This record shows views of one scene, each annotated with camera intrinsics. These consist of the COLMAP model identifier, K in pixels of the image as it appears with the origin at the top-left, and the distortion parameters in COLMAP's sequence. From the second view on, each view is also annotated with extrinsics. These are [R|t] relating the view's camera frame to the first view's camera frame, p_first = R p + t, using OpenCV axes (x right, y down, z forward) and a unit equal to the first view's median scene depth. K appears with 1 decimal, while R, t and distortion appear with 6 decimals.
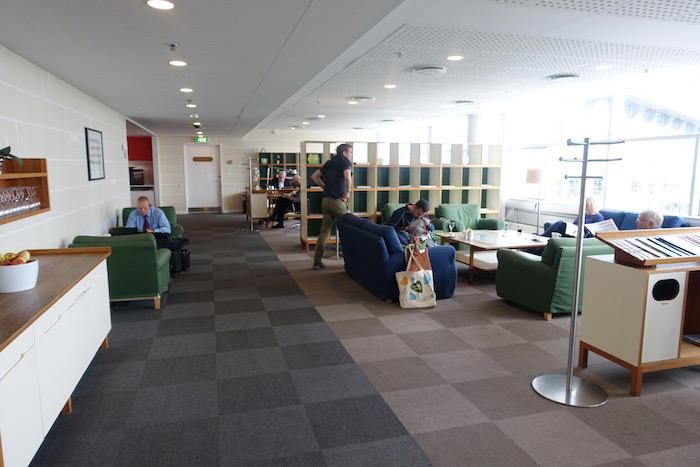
lens RADIAL K [[481.1, 0, 351.6], [0, 481.1, 235.8], [0, 0, 1]] dist [-0.000357, 0.000548]
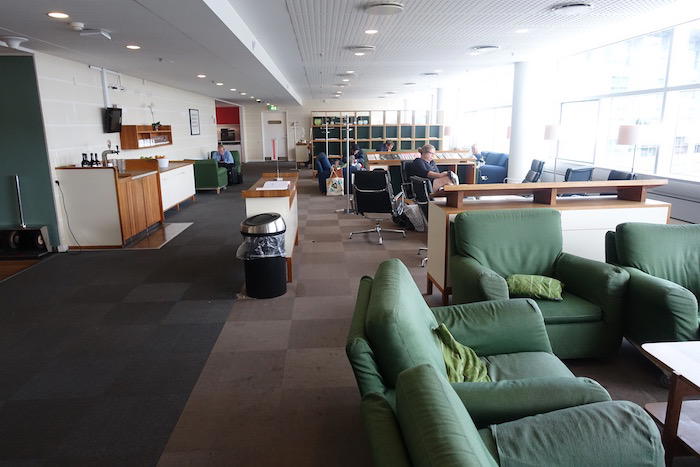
lens RADIAL K [[481.1, 0, 351.6], [0, 481.1, 235.8], [0, 0, 1]] dist [-0.000357, 0.000548]
pose [[0.975719, 0.036347, -0.215990, 0.314899], [-0.018871, 0.996418, 0.082431, 0.071204], [0.218213, -0.076354, 0.972910, -0.476896]]
